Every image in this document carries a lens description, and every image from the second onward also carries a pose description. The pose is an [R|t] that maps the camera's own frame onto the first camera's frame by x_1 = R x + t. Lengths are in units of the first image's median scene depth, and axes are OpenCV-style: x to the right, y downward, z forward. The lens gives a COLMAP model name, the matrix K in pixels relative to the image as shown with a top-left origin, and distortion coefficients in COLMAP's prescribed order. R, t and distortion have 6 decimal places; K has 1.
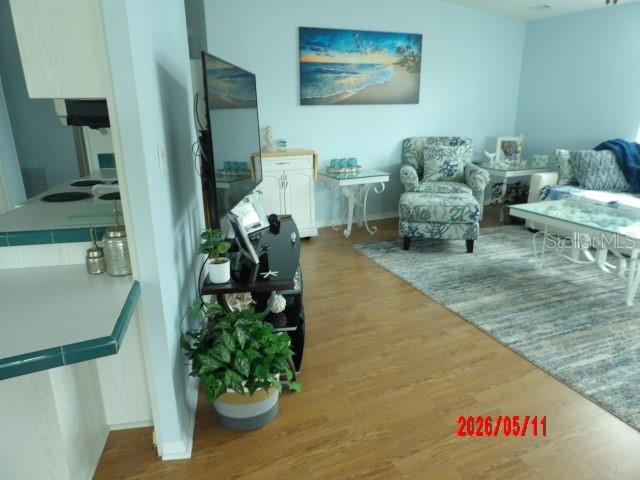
lens RADIAL K [[457.2, 0, 317.8], [0, 457.2, 241.8], [0, 0, 1]] dist [-0.032102, 0.047652]
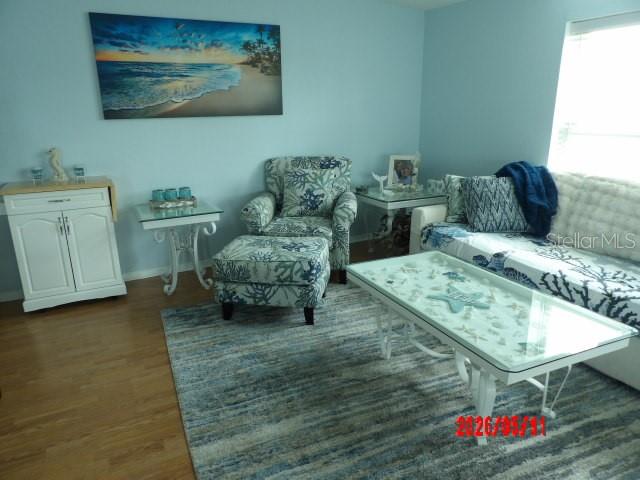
lens RADIAL K [[457.2, 0, 317.6], [0, 457.2, 242.7], [0, 0, 1]] dist [-0.032102, 0.047652]
pose [[0.999443, -0.012792, 0.030811, 0.325145], [0.012948, 0.999904, -0.004885, -0.101010], [-0.030745, 0.005282, 0.999513, 0.278506]]
